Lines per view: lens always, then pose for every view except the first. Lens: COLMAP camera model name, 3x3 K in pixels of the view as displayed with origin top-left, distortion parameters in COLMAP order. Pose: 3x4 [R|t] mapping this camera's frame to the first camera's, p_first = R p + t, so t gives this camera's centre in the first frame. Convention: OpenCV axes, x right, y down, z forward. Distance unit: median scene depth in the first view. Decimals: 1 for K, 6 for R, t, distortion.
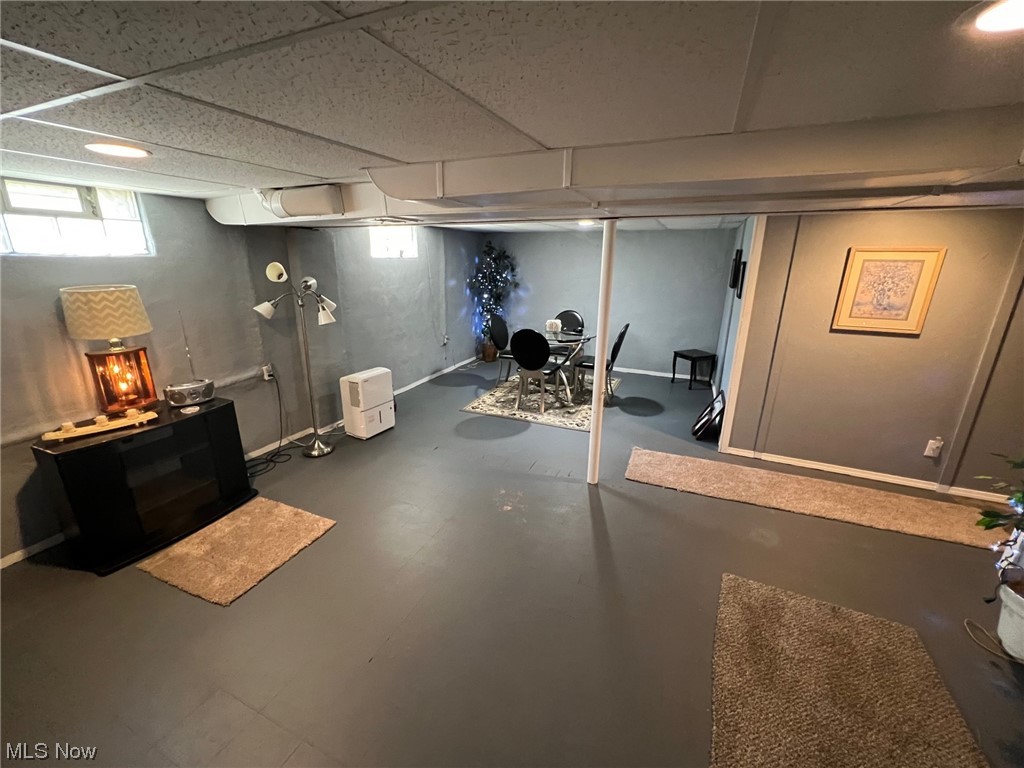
lens RADIAL K [[417.4, 0, 512.0], [0, 417.4, 384.0], [0, 0, 1]] dist [0.000281, -0.000019]
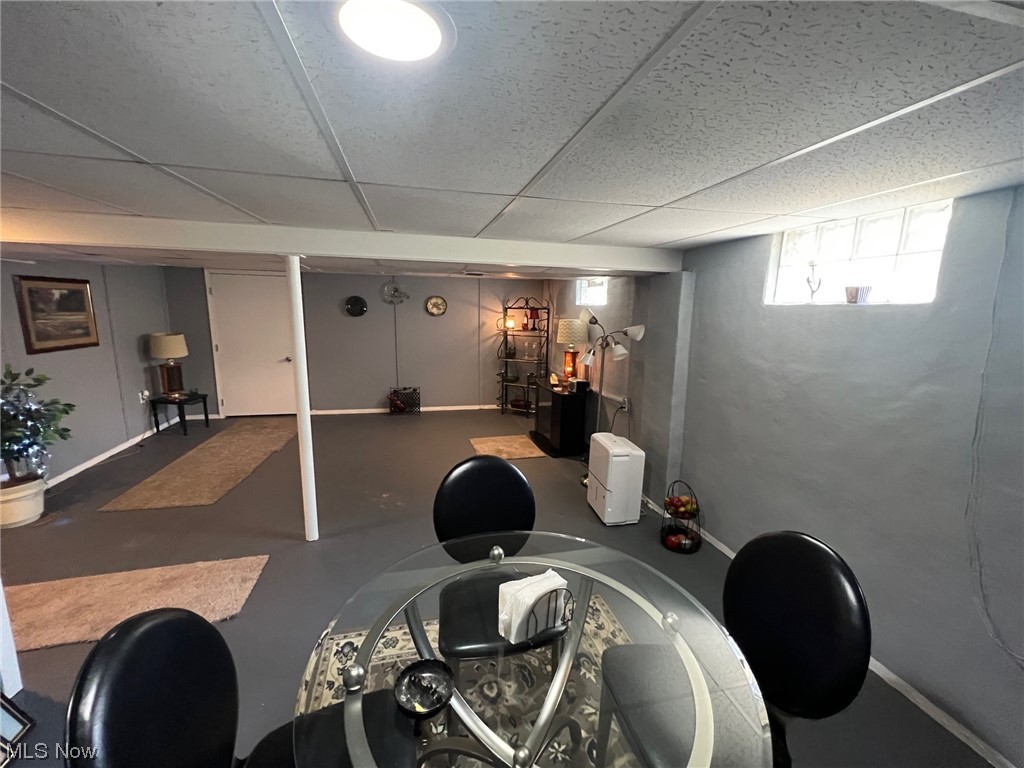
lens RADIAL K [[417.4, 0, 512.0], [0, 417.4, 384.0], [0, 0, 1]] dist [0.000281, -0.000019]
pose [[-0.798496, 0.082712, -0.596291, 0.277279], [-0.202348, 0.896008, 0.395253, -0.392307], [0.566973, 0.436266, -0.698722, 1.351020]]
